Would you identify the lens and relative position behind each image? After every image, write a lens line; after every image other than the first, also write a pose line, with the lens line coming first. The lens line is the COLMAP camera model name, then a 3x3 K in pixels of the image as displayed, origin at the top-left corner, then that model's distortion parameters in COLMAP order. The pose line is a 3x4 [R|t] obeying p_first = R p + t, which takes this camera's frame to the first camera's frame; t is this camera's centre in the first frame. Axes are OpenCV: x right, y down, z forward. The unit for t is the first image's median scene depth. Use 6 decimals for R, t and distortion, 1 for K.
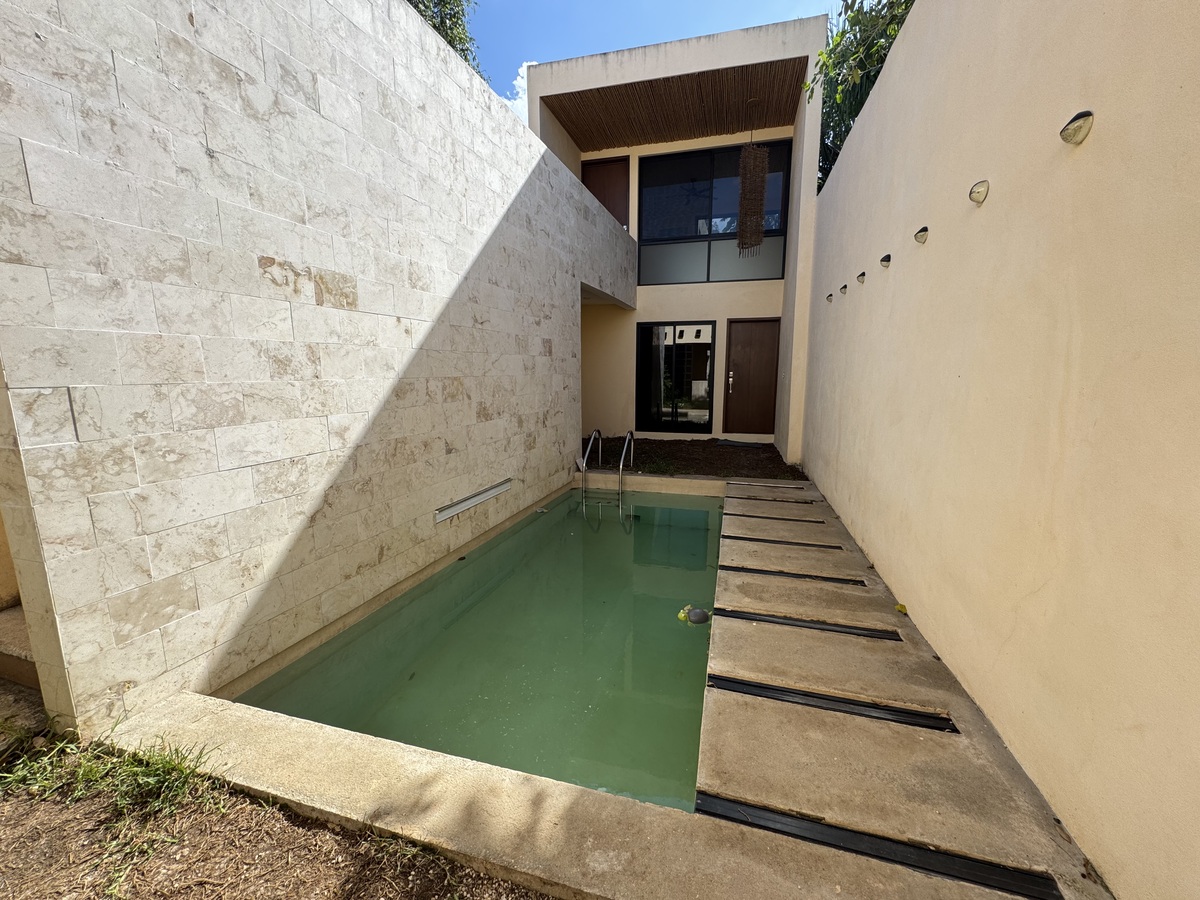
lens RADIAL K [[480.5, 0, 600.0], [0, 480.5, 450.0], [0, 0, 1]] dist [-0.000871, 0.000104]
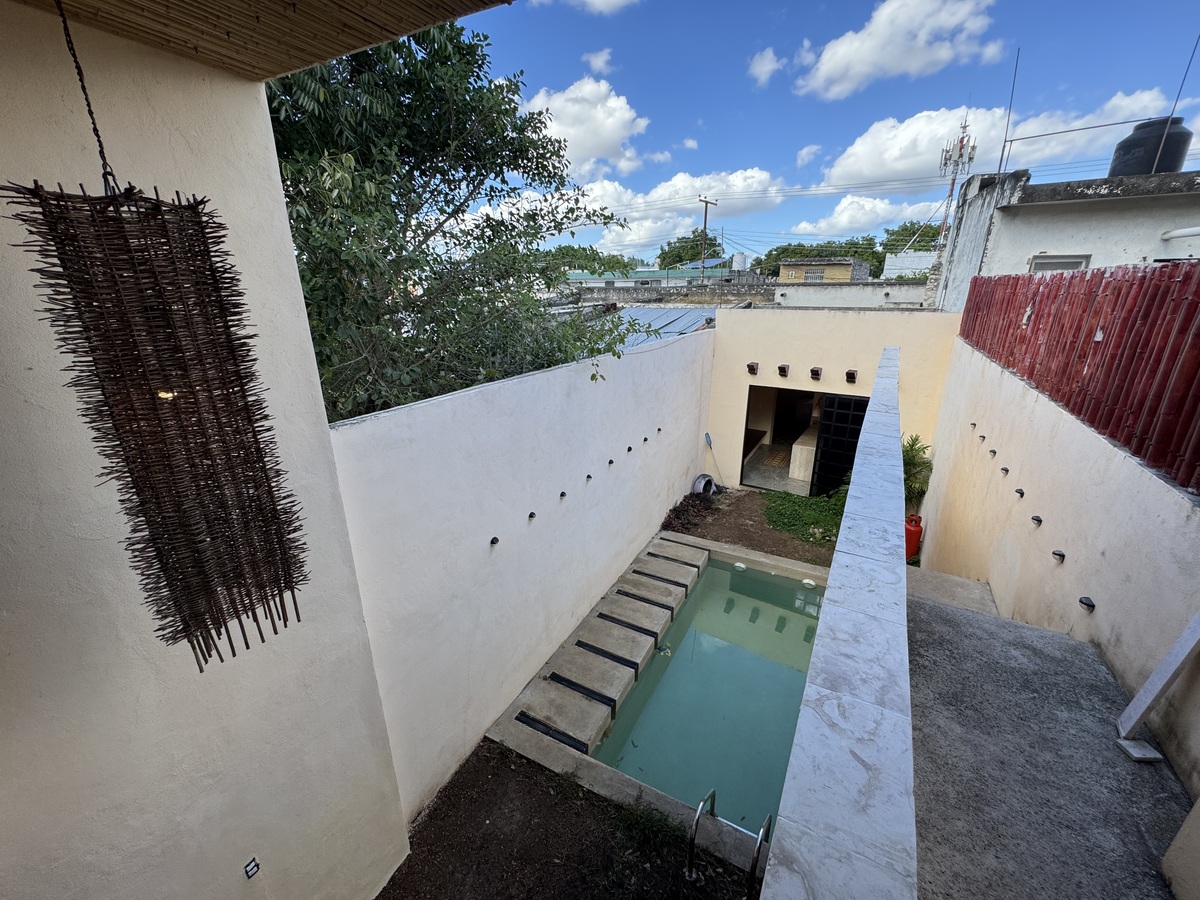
lens RADIAL K [[480.5, 0, 600.0], [0, 480.5, 450.0], [0, 0, 1]] dist [-0.000871, 0.000104]
pose [[-0.977906, -0.063406, 0.199195, 0.161871], [0.036957, 0.885441, 0.463281, -1.215146], [-0.205750, 0.460407, -0.863535, 2.287622]]
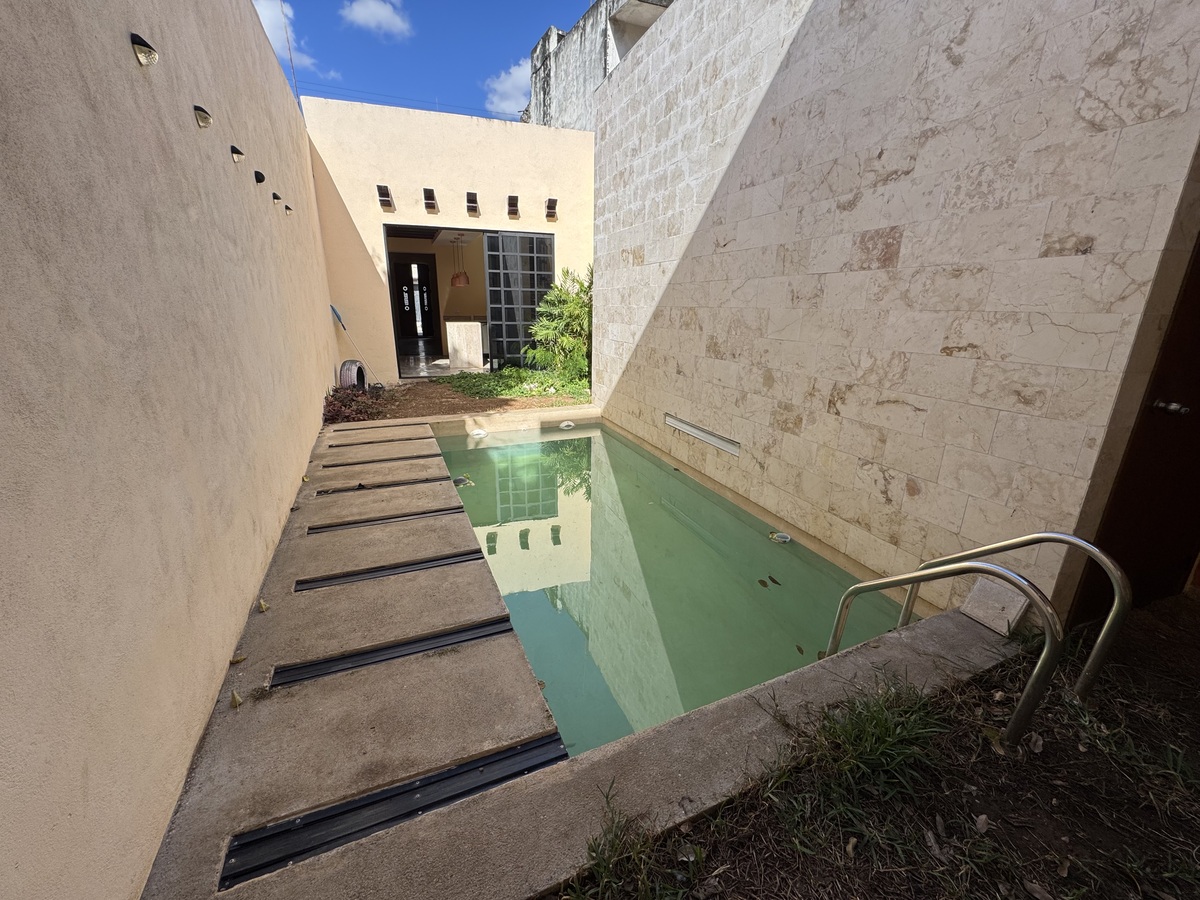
lens RADIAL K [[480.5, 0, 600.0], [0, 480.5, 450.0], [0, 0, 1]] dist [-0.000871, 0.000104]
pose [[-0.766896, 0.177298, -0.616795, 0.588640], [-0.117607, 0.905982, 0.406652, -0.278609], [0.630903, 0.384399, -0.673943, 1.737247]]
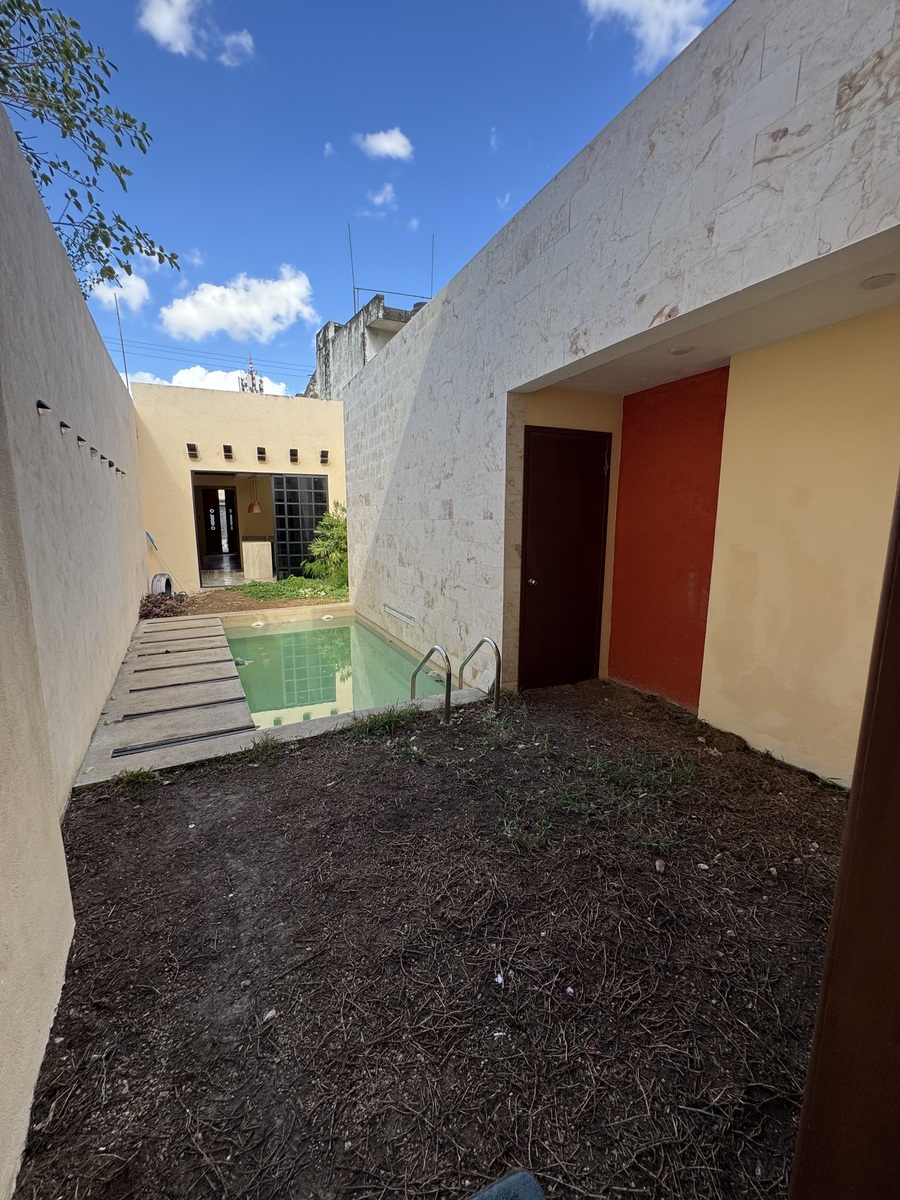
lens RADIAL K [[480.5, 0, 450.0], [0, 480.5, 600.0], [0, 0, 1]] dist [-0.000871, 0.000104]
pose [[-0.714222, 0.116261, -0.690196, 0.755695], [-0.116742, 0.952507, 0.281252, -0.436959], [0.690115, 0.281451, -0.666729, 2.359058]]
